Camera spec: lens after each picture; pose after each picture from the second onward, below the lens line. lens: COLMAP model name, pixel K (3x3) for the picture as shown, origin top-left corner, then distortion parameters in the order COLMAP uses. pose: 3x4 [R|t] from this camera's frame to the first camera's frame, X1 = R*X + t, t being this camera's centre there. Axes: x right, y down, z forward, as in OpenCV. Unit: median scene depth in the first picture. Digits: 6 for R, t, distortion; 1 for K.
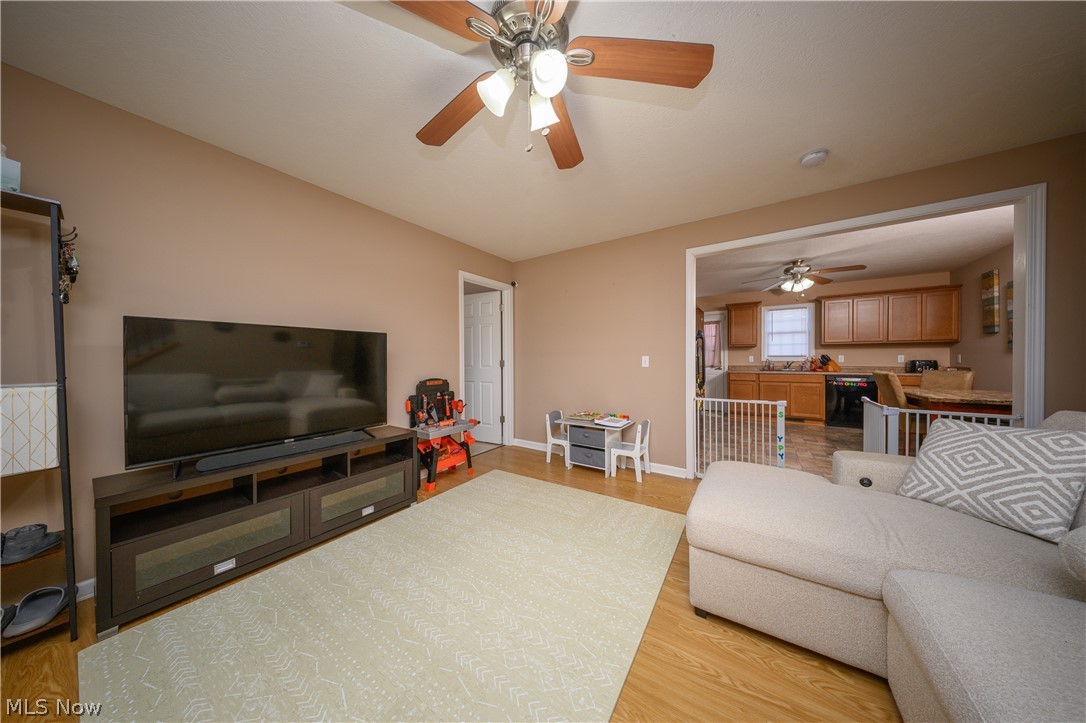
lens RADIAL K [[315.1, 0, 544.3], [0, 315.1, 357.8], [0, 0, 1]] dist [-0.000248, -0.000075]
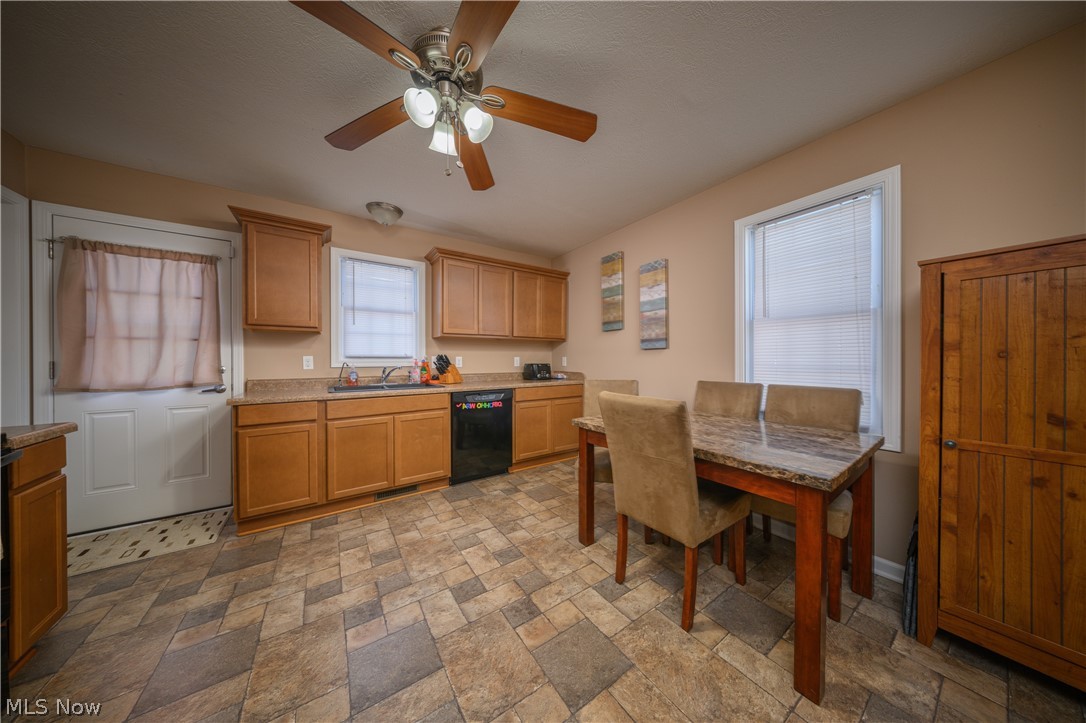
lens RADIAL K [[315.1, 0, 544.3], [0, 315.1, 357.8], [0, 0, 1]] dist [-0.000248, -0.000075]
pose [[0.352646, 0.004804, 0.935744, 0.410178], [-0.001307, 0.999988, -0.004641, -0.002259], [-0.935756, 0.000414, 0.352649, 0.608528]]
